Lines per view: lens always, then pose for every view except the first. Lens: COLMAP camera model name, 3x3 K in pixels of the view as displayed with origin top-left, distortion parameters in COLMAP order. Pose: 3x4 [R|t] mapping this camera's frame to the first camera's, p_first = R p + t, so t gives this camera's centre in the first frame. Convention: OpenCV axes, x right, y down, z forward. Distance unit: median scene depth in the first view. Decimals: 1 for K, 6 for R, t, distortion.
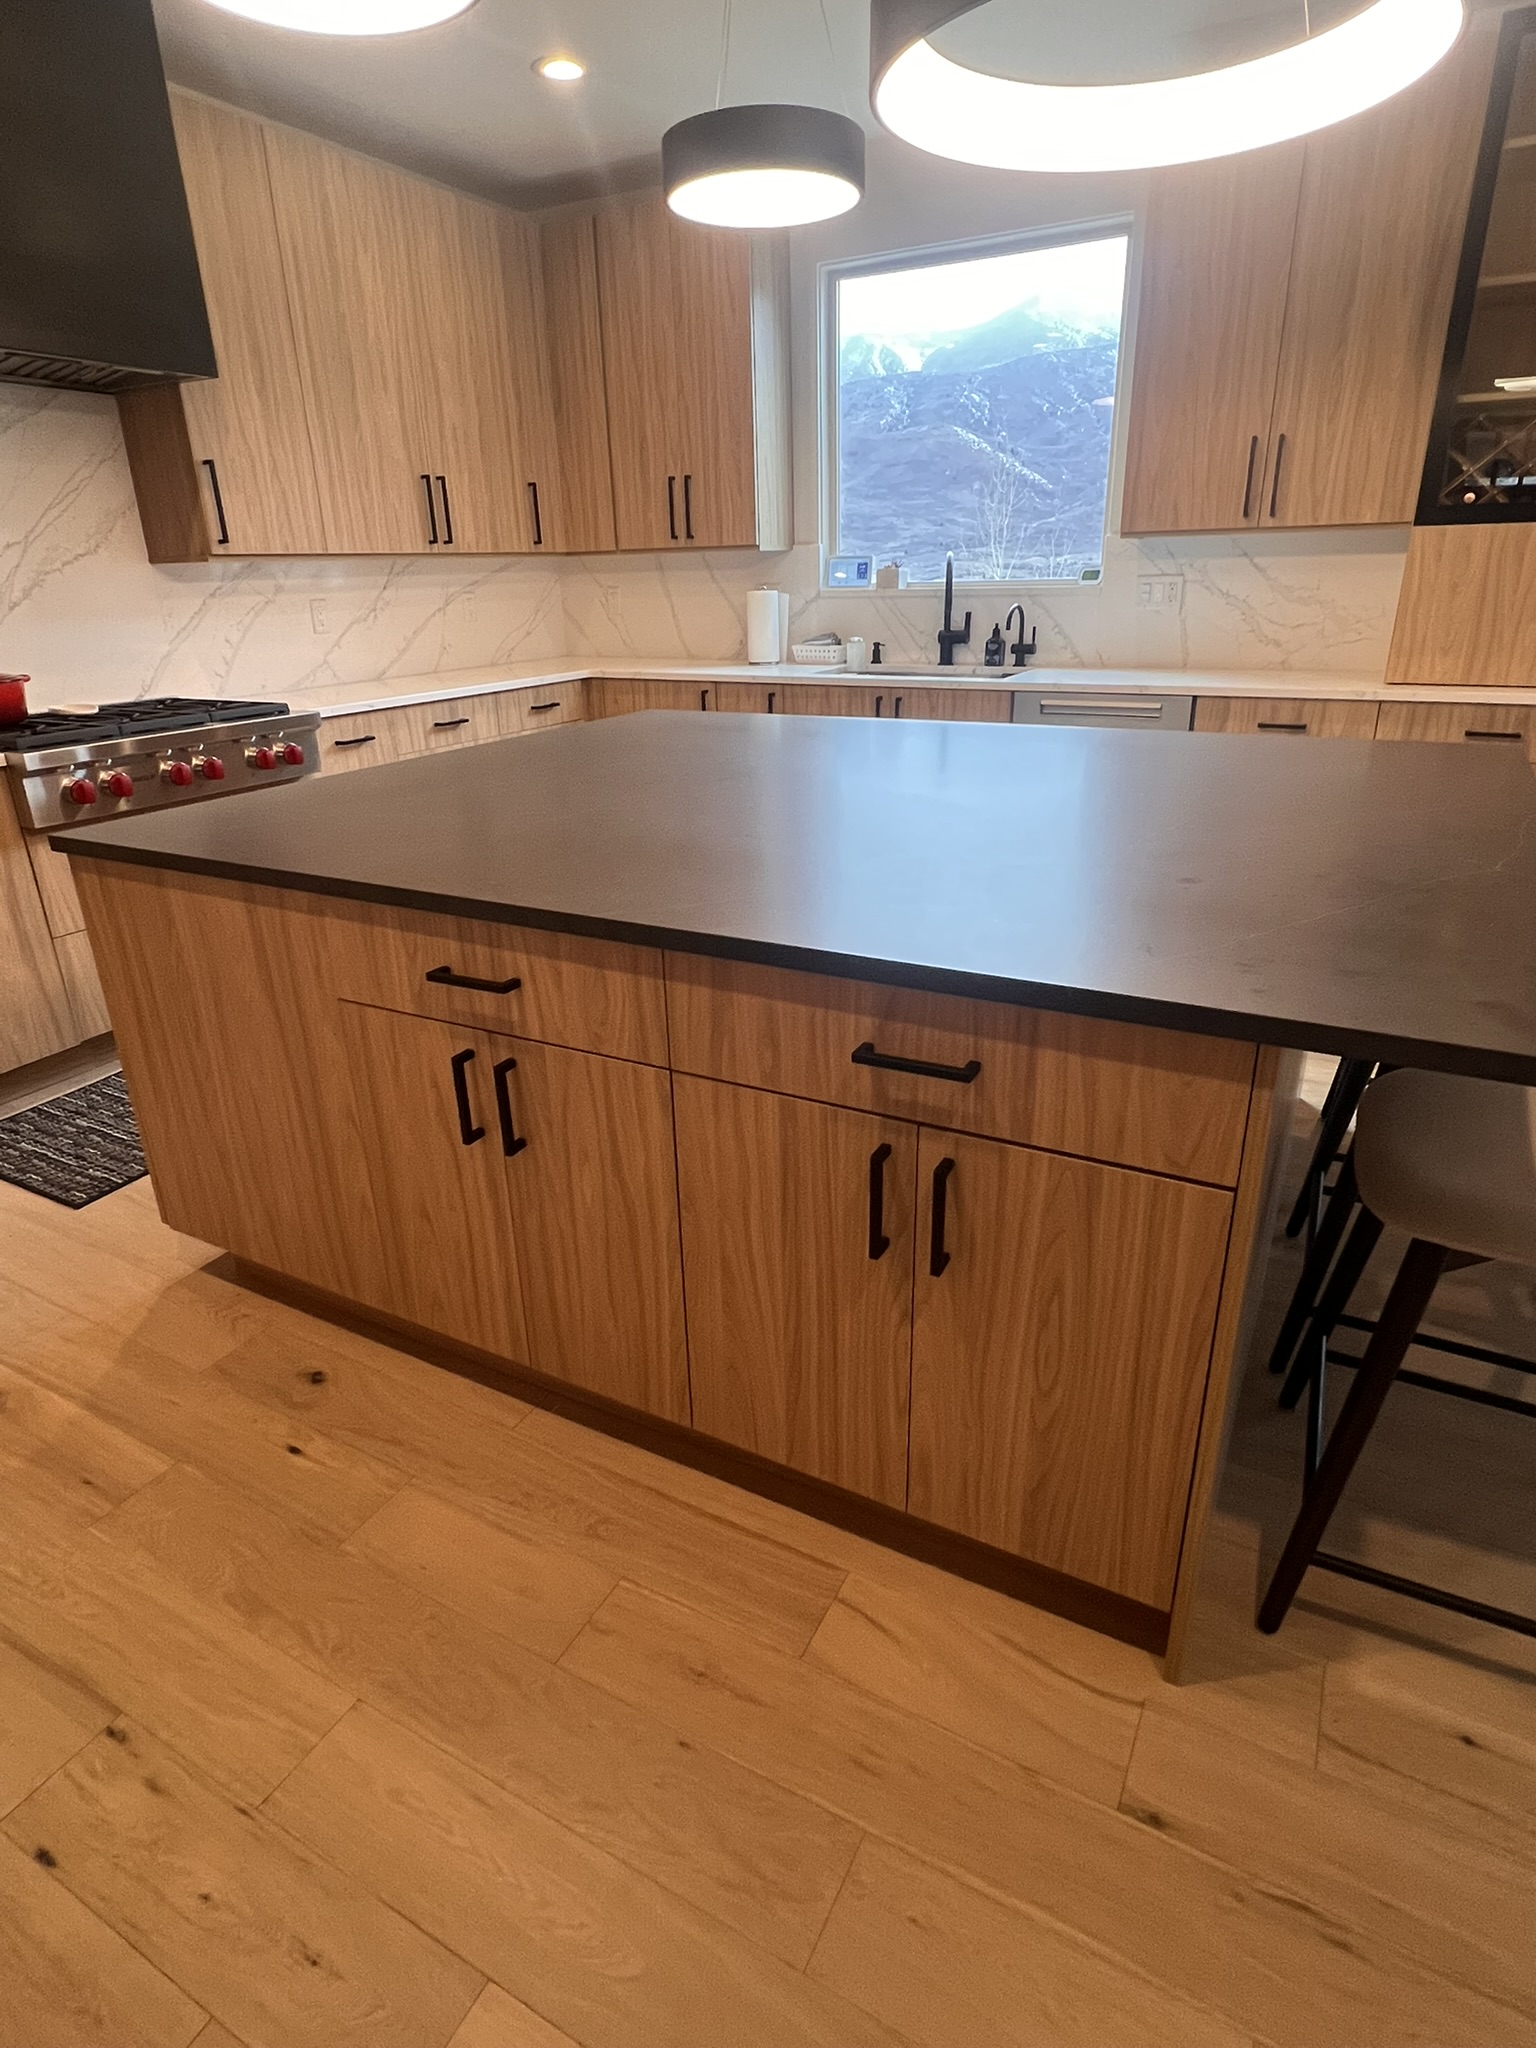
lens RADIAL K [[1110.7, 0, 763.8], [0, 1110.7, 1008.8], [0, 0, 1]] dist [0.000594, -0.000451]
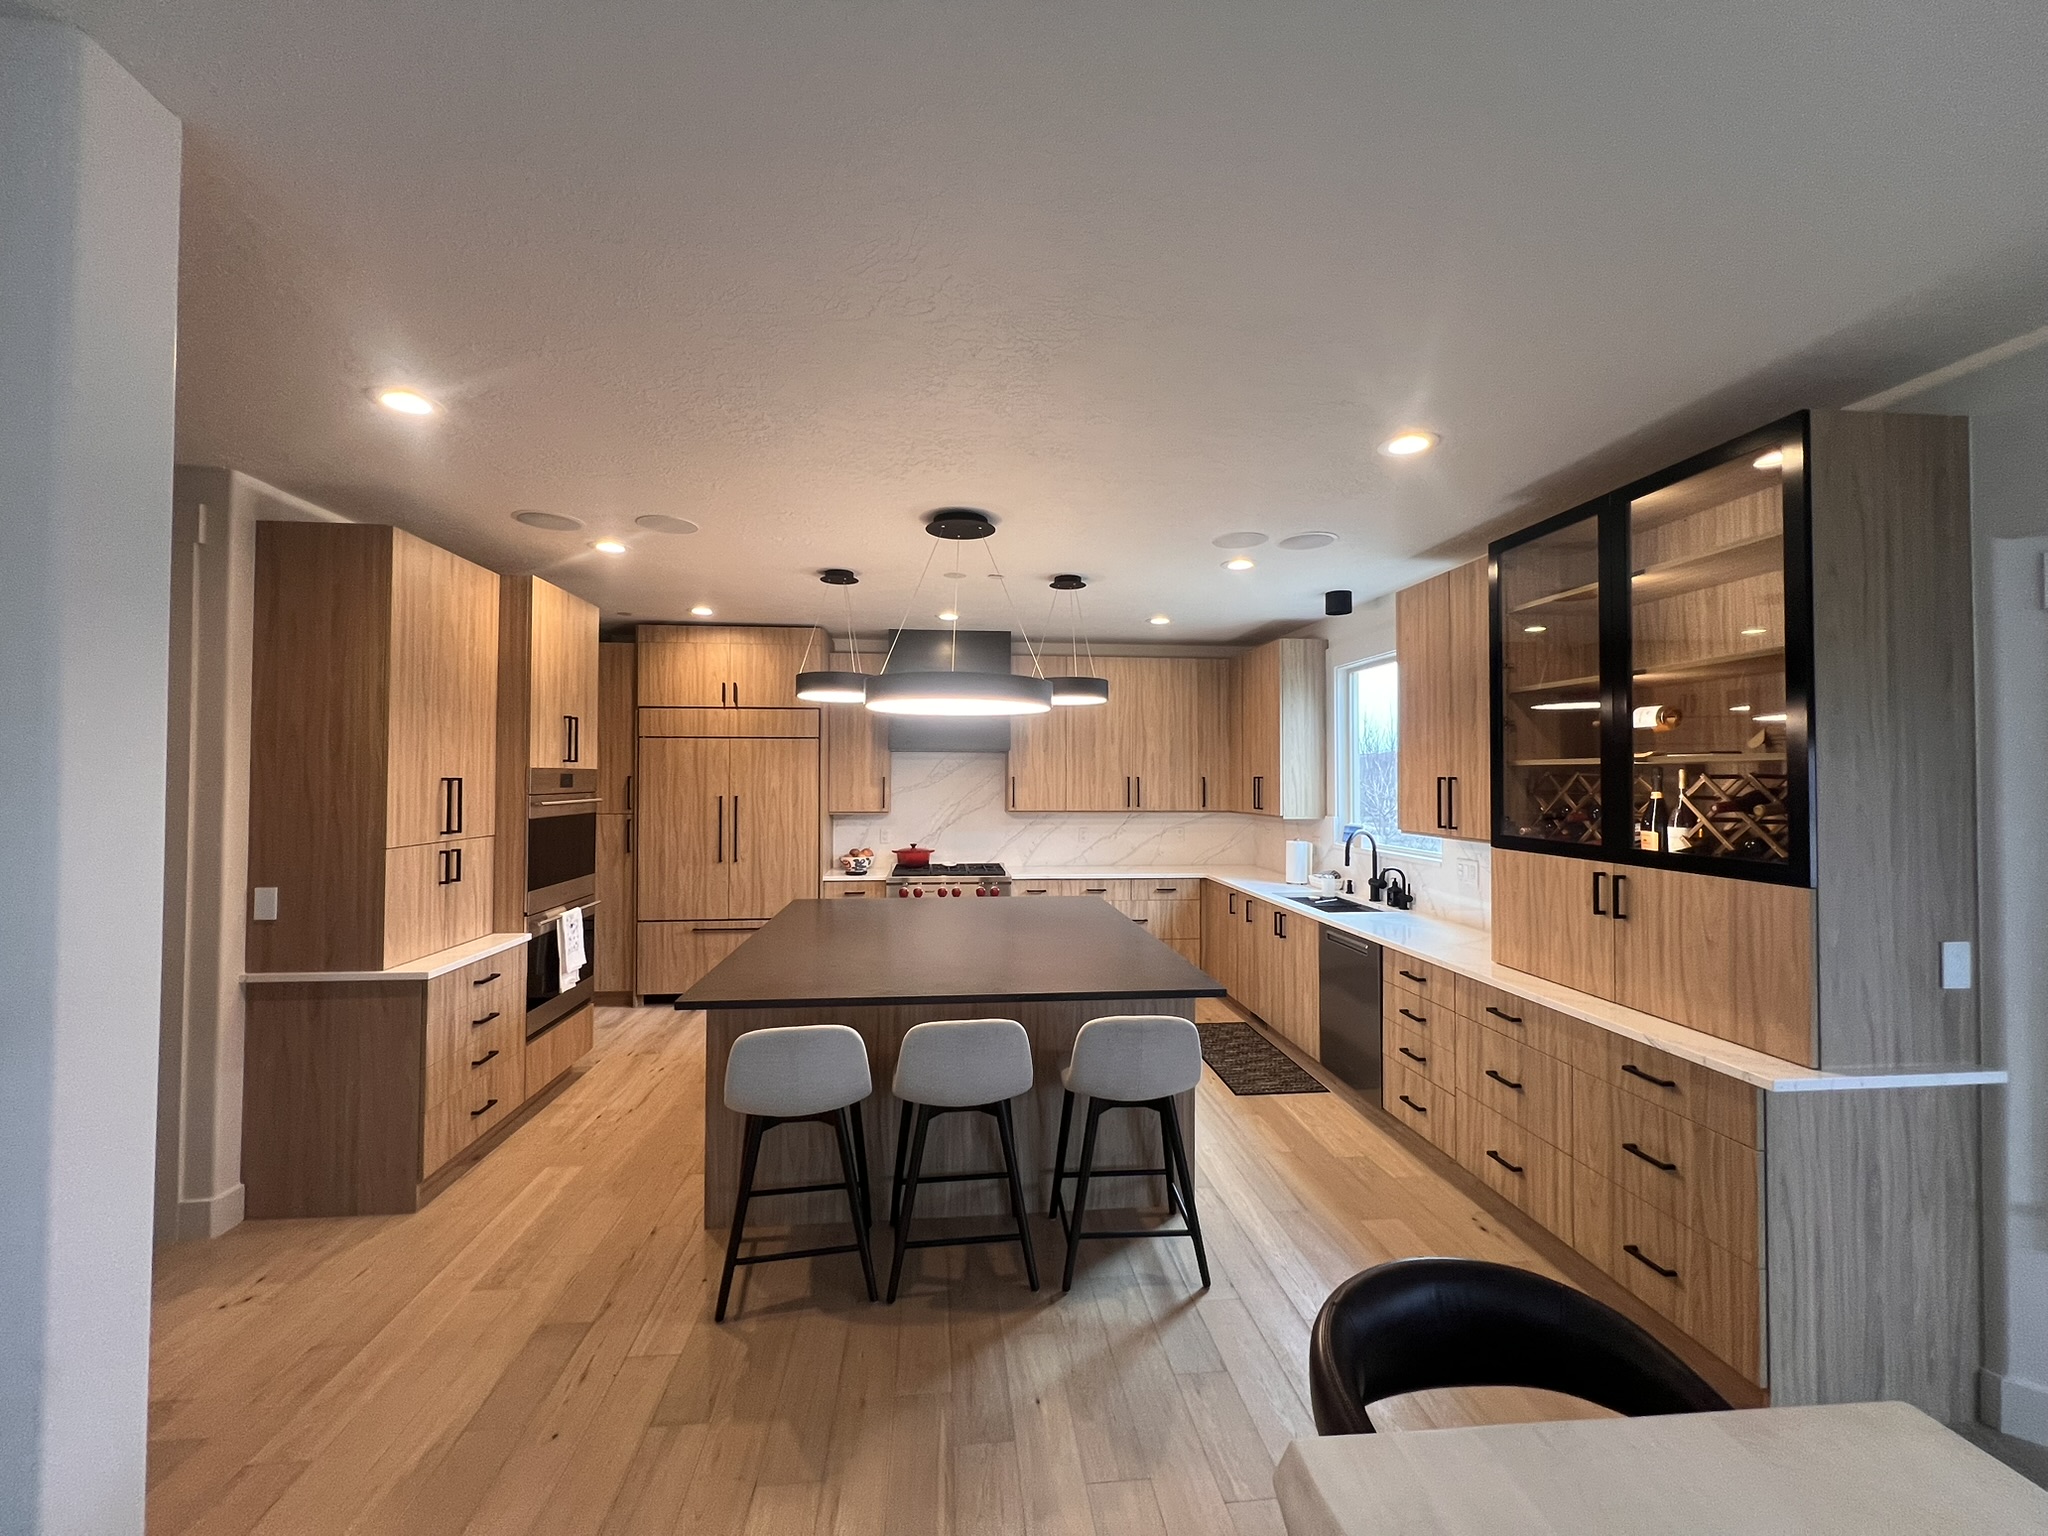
lens RADIAL K [[820.9, 0, 1019.2], [0, 820.9, 763.0], [0, 0, 1]] dist [-0.002206, 0.000097]
pose [[0.563972, 0.011704, -0.825711, 1.017884], [-0.322086, 0.923826, -0.206895, -0.133512], [0.760392, 0.382633, 0.524781, 0.012319]]
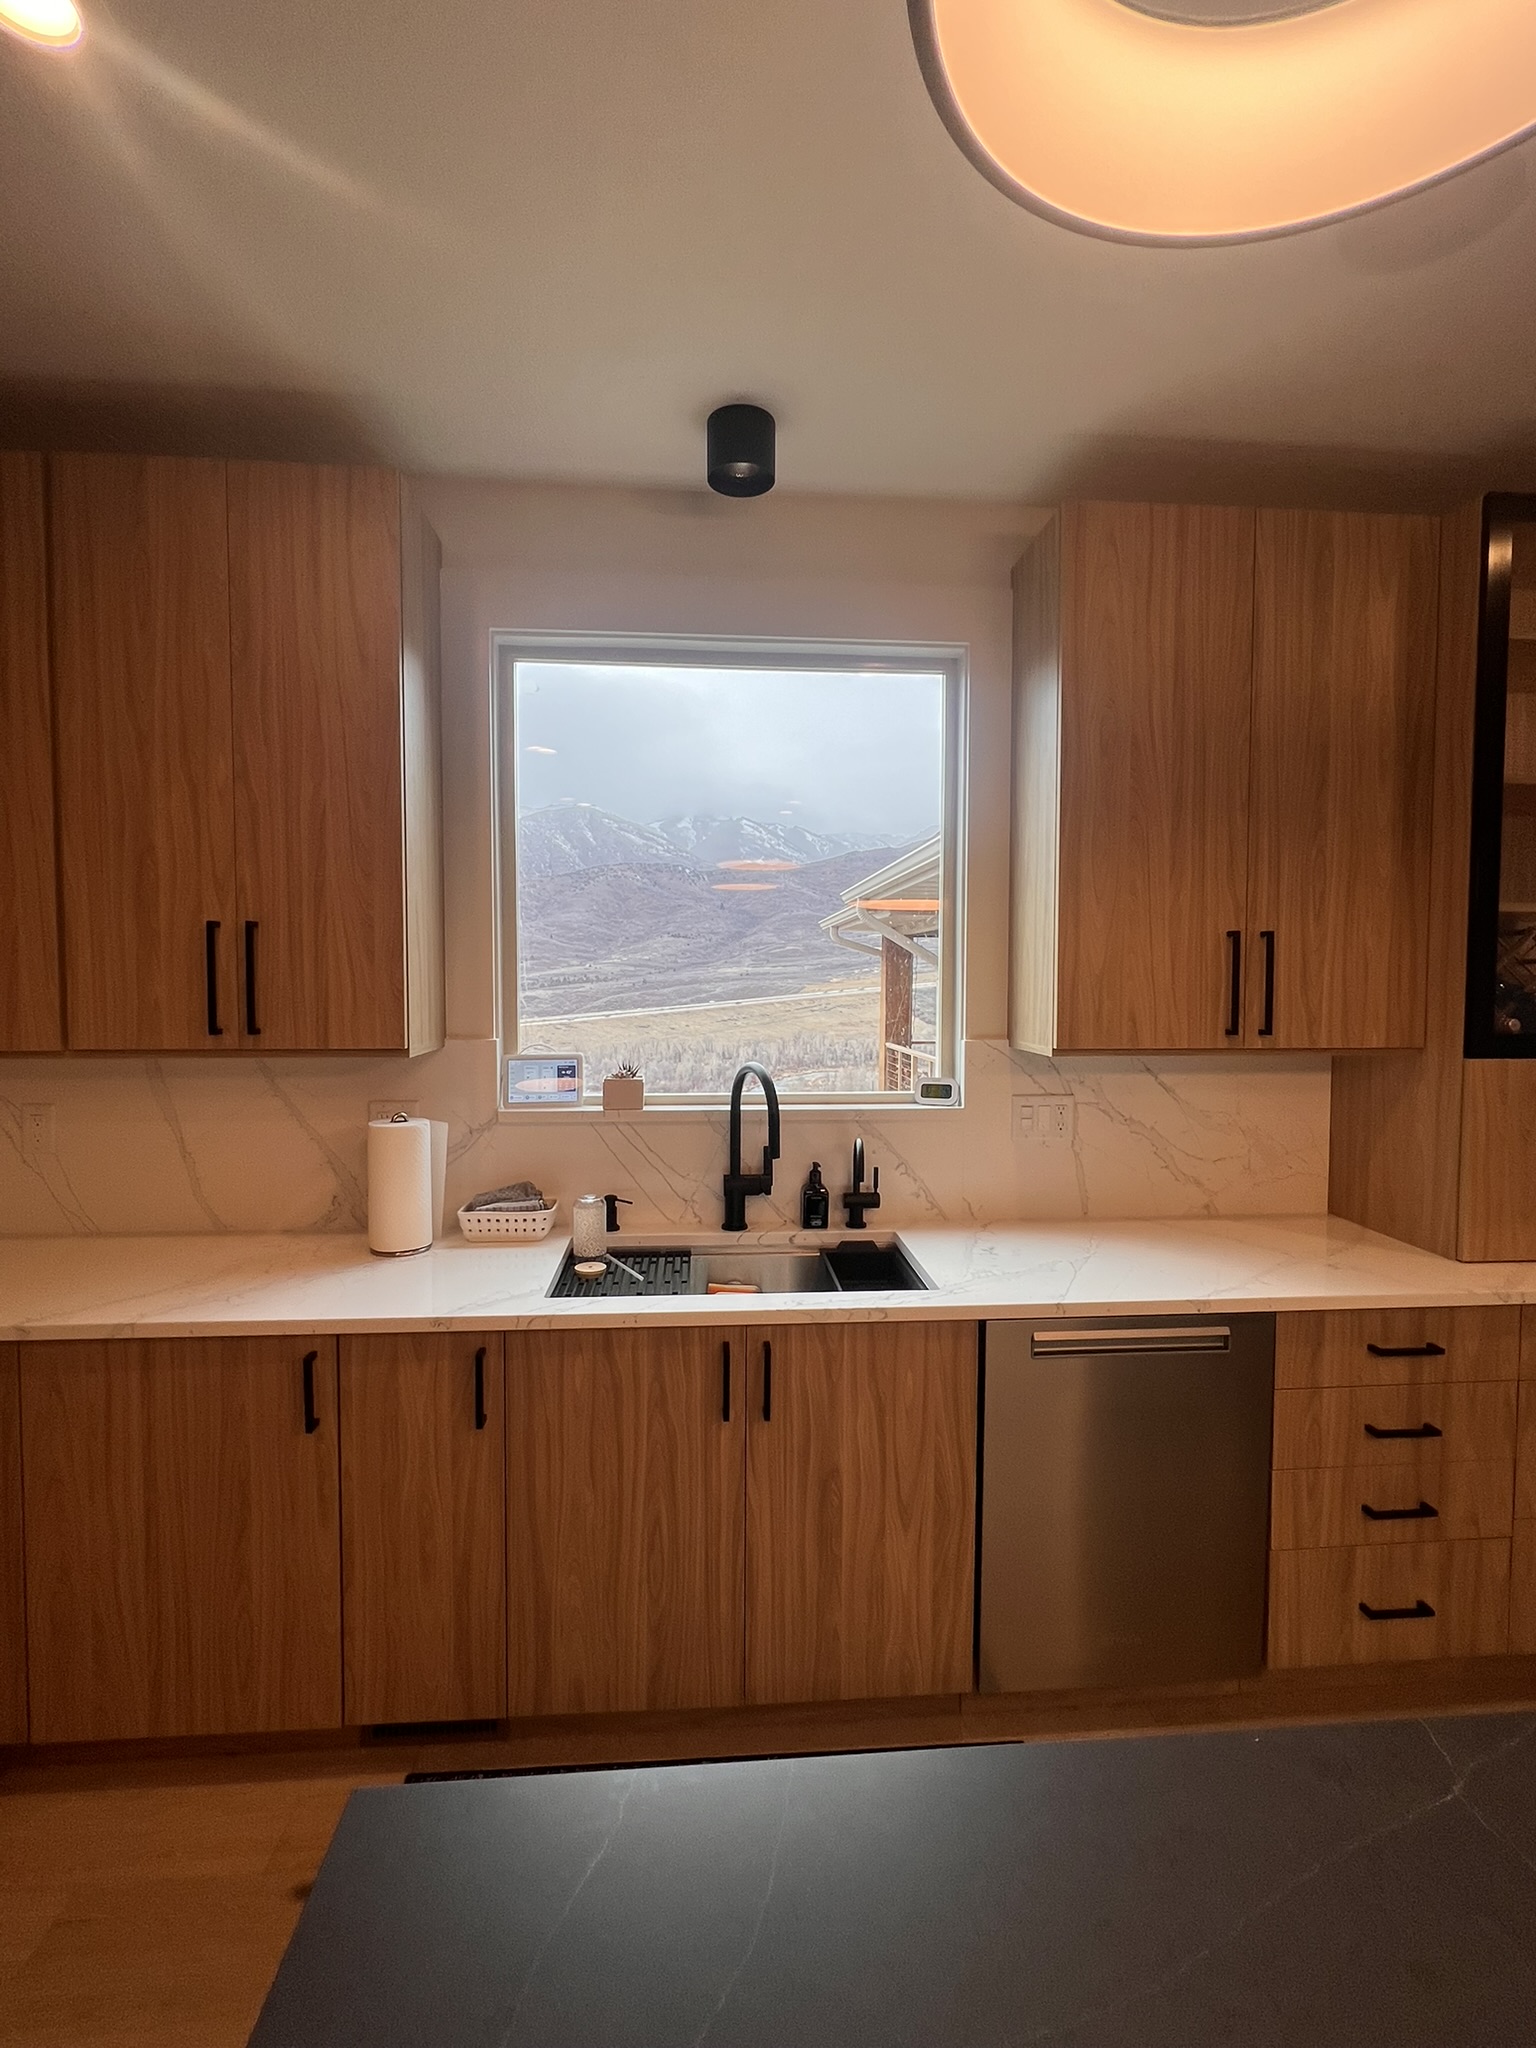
lens RADIAL K [[941.7, 0, 768.1], [0, 941.7, 1017.9], [0, 0, 1]] dist [-0.002203, -0.000018]
pose [[0.837038, 0.004029, 0.547130, -0.136251], [0.179510, 0.942601, -0.281567, -0.347786], [-0.516860, 0.333898, 0.788269, 0.699438]]
